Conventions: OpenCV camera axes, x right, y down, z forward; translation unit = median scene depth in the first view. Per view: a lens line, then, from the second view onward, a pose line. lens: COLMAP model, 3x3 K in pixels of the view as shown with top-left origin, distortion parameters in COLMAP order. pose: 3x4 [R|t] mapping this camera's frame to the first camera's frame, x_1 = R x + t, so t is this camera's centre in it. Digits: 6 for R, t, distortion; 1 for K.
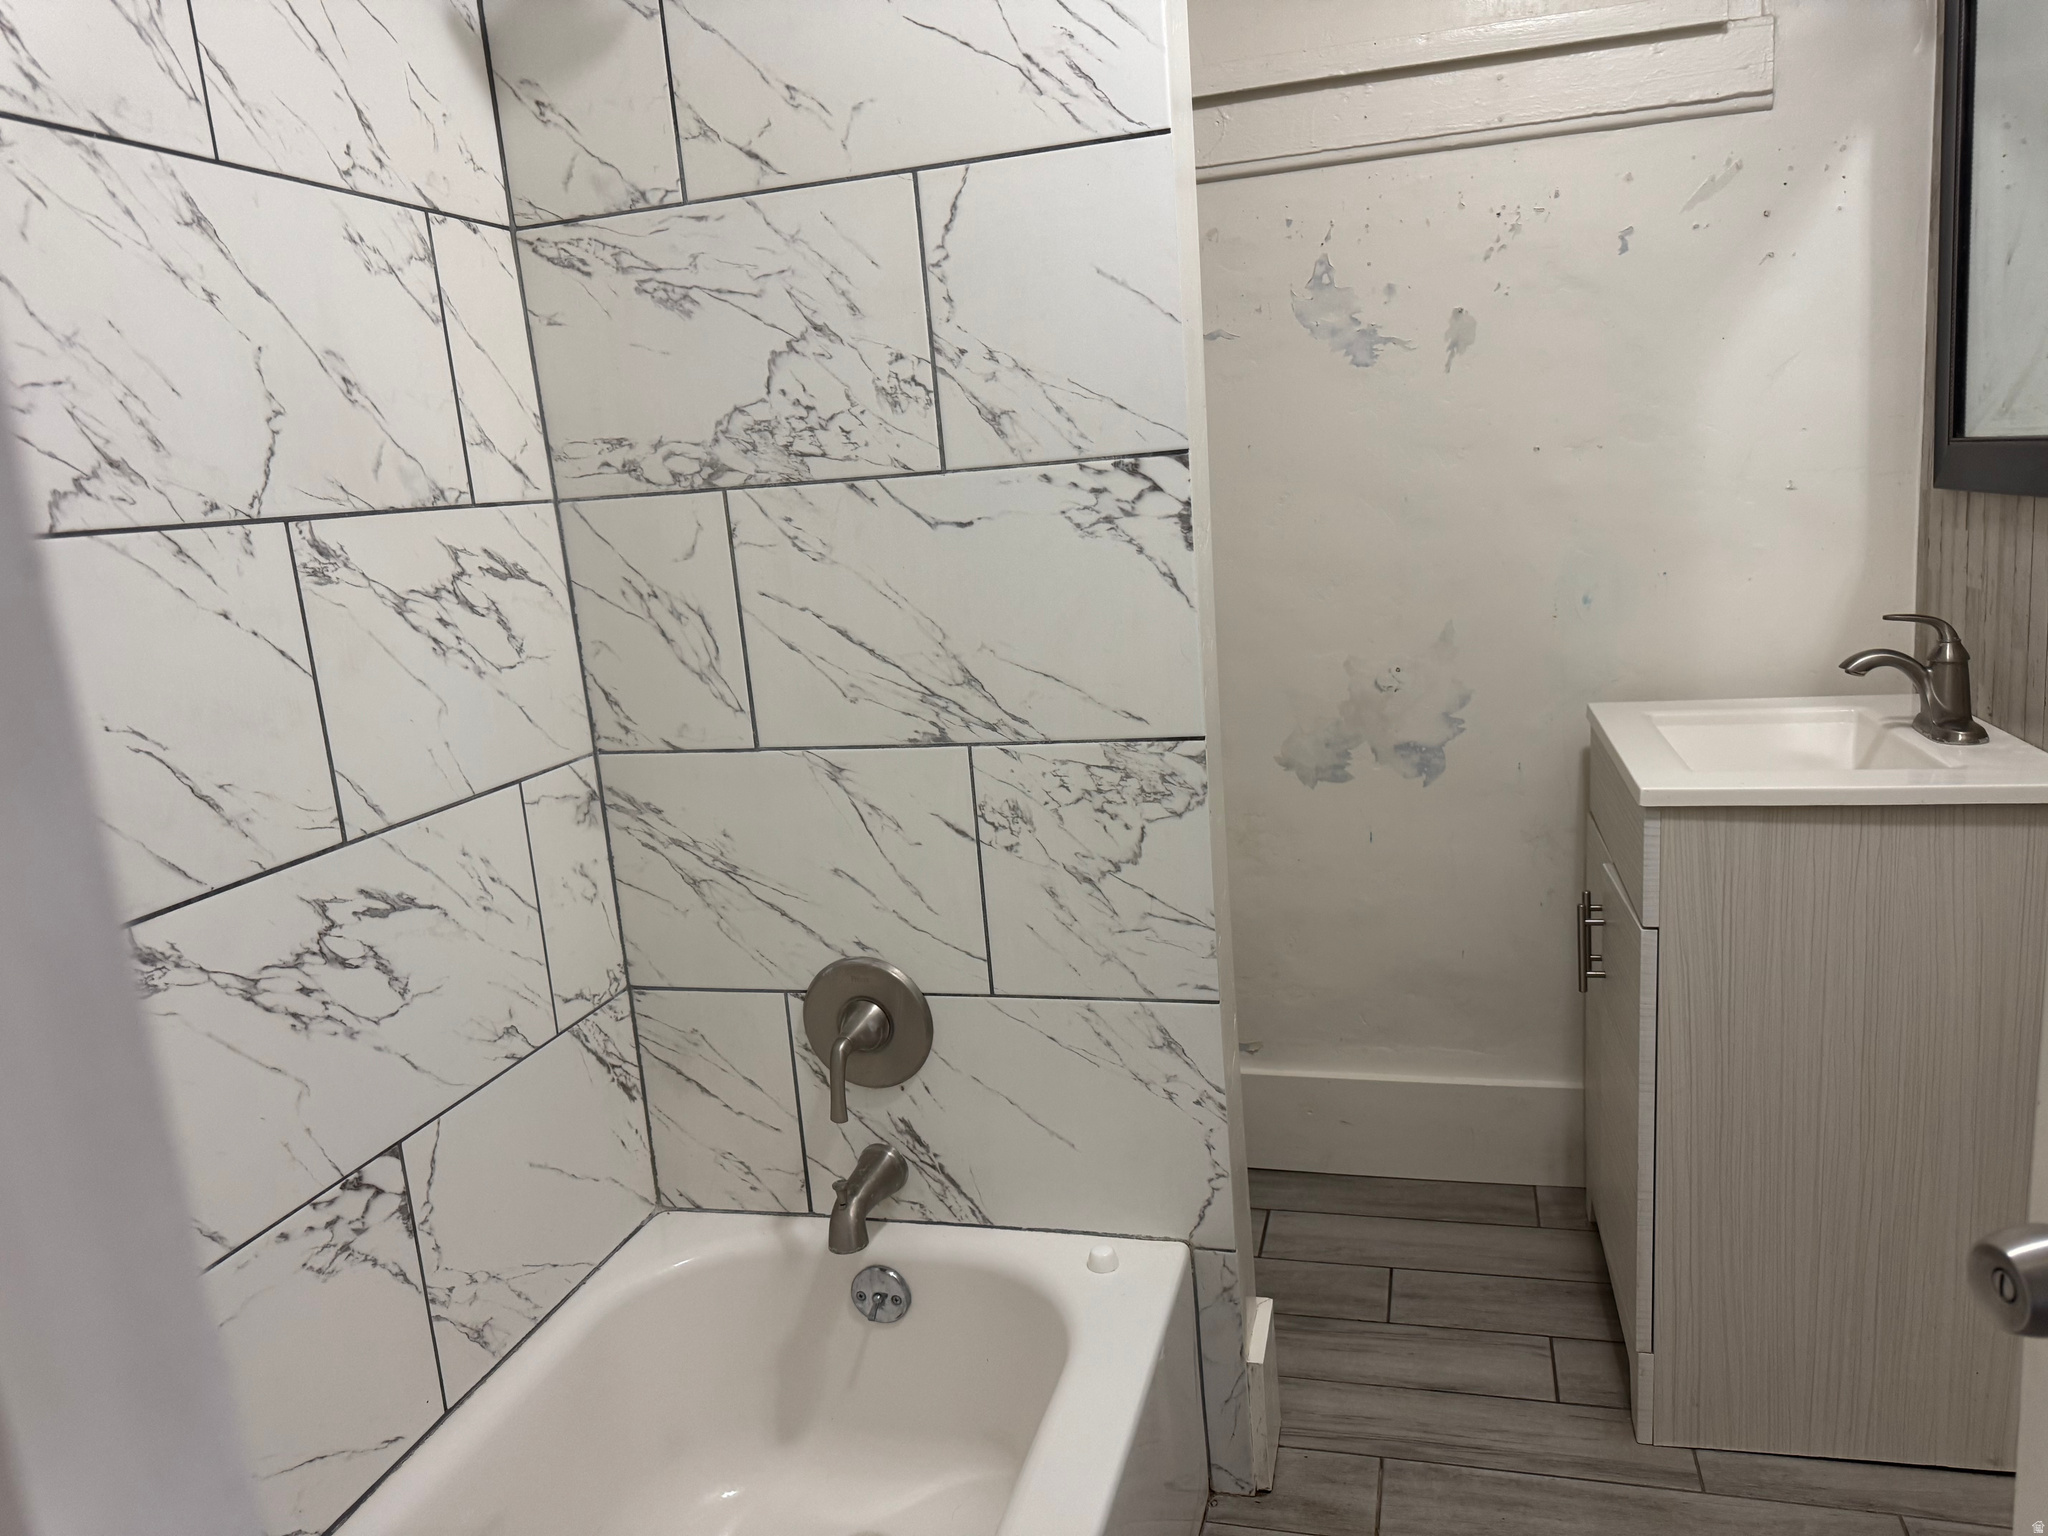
lens RADIAL K [[1448.8, 0, 1021.2], [0, 1448.8, 741.1], [0, 0, 1]] dist [0.120810, -0.192496]
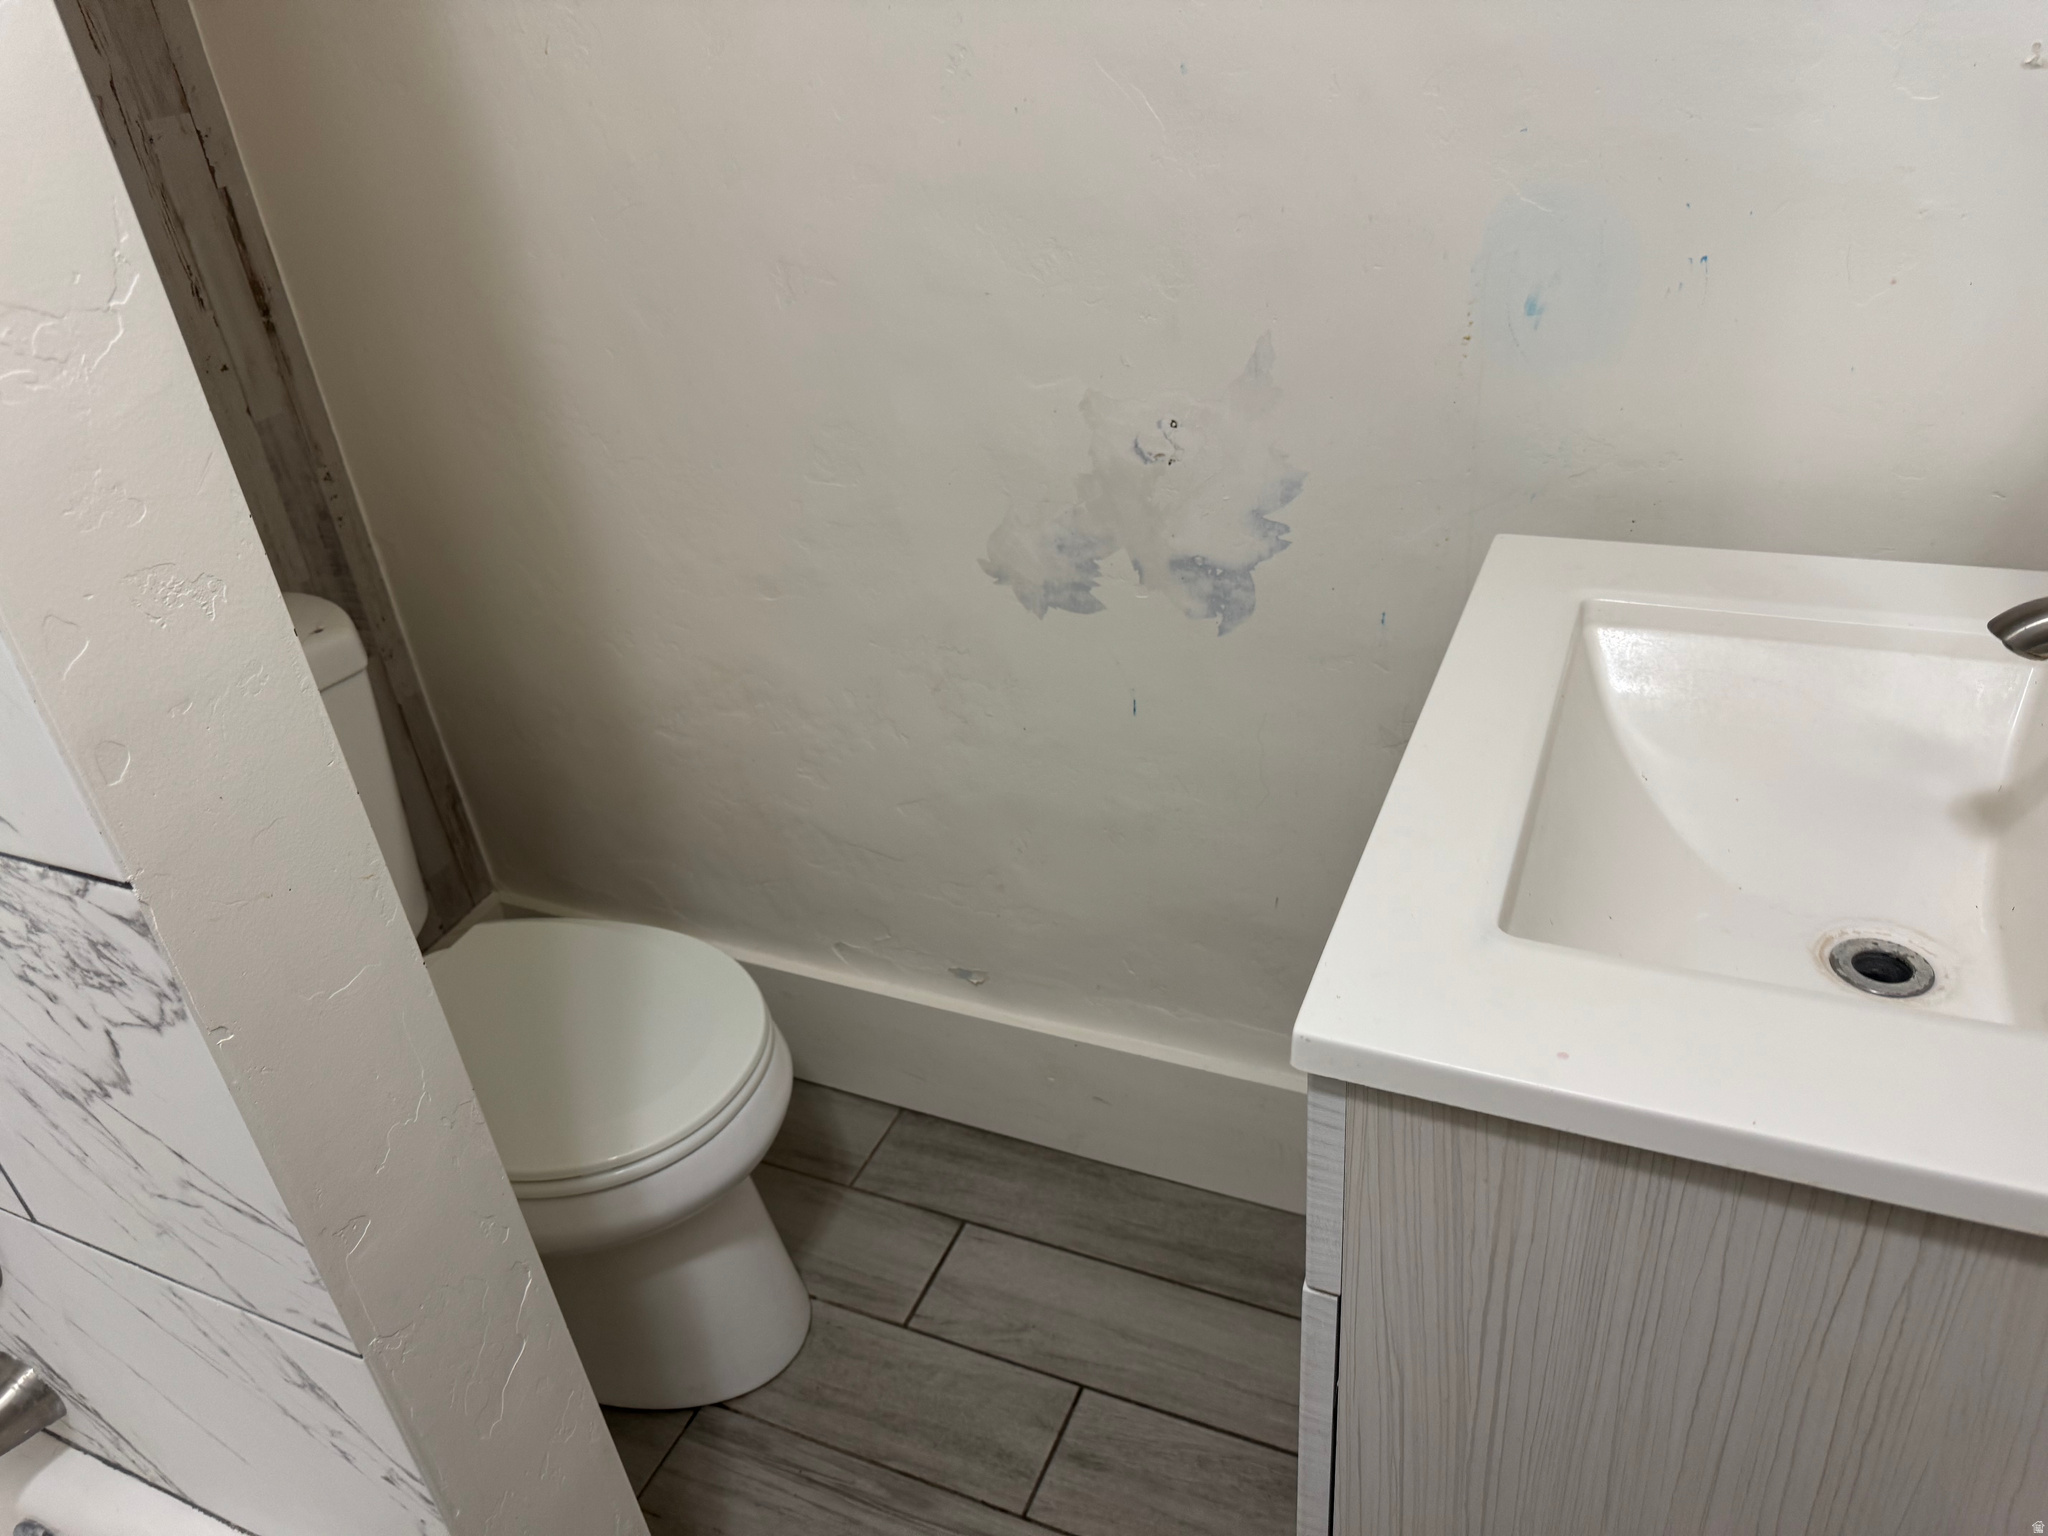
lens RADIAL K [[1448.8, 0, 1021.2], [0, 1448.8, 741.1], [0, 0, 1]] dist [0.120810, -0.192496]
pose [[0.989079, 0.057969, -0.135510, 0.280752], [-0.008860, 0.941129, 0.337932, -0.117715], [0.147121, -0.333041, 0.931364, 0.465751]]
